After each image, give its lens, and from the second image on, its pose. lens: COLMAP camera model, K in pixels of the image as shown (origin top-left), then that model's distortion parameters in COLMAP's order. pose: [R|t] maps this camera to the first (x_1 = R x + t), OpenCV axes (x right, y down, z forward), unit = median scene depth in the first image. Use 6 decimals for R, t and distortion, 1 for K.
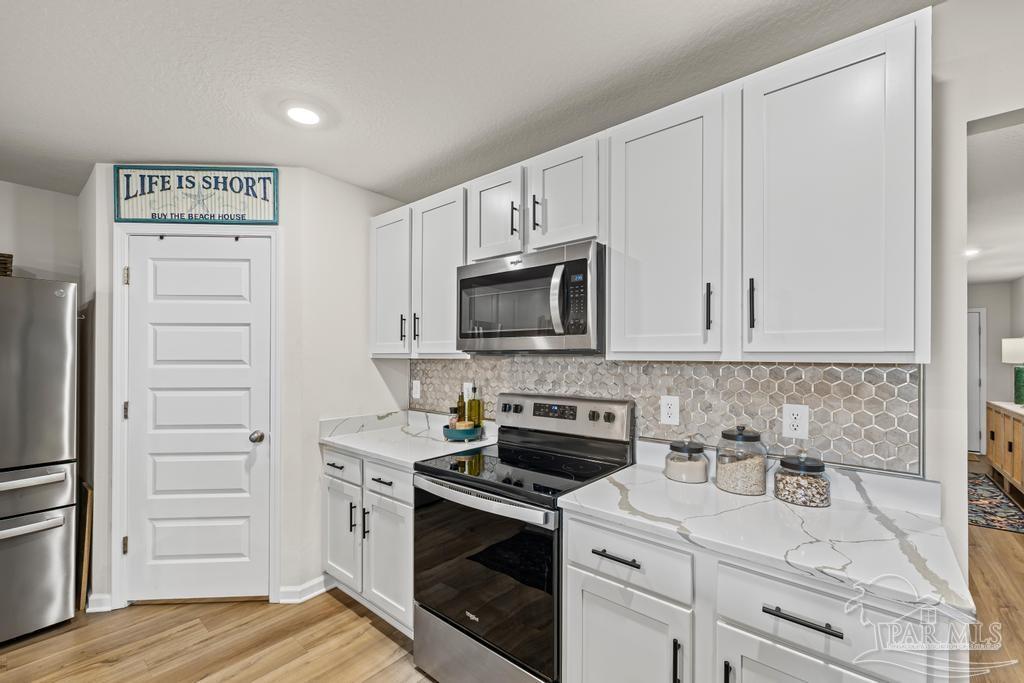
lens RADIAL K [[441.2, 0, 509.1], [0, 441.2, 348.7], [0, 0, 1]] dist [0.001208, 0.003723]
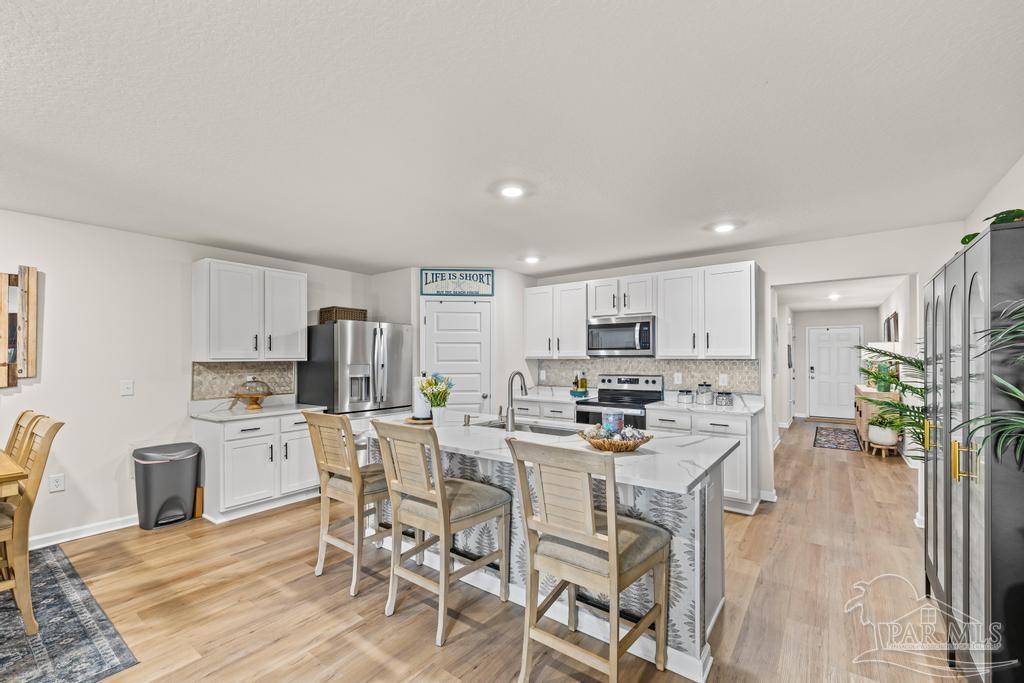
lens RADIAL K [[441.2, 0, 513.1], [0, 441.2, 349.2], [0, 0, 1]] dist [0.001208, 0.003723]
pose [[0.997774, -0.001915, 0.066658, -0.637296], [0.002192, 0.999989, -0.004082, -0.017948], [-0.066649, 0.004219, 0.997768, -1.248828]]
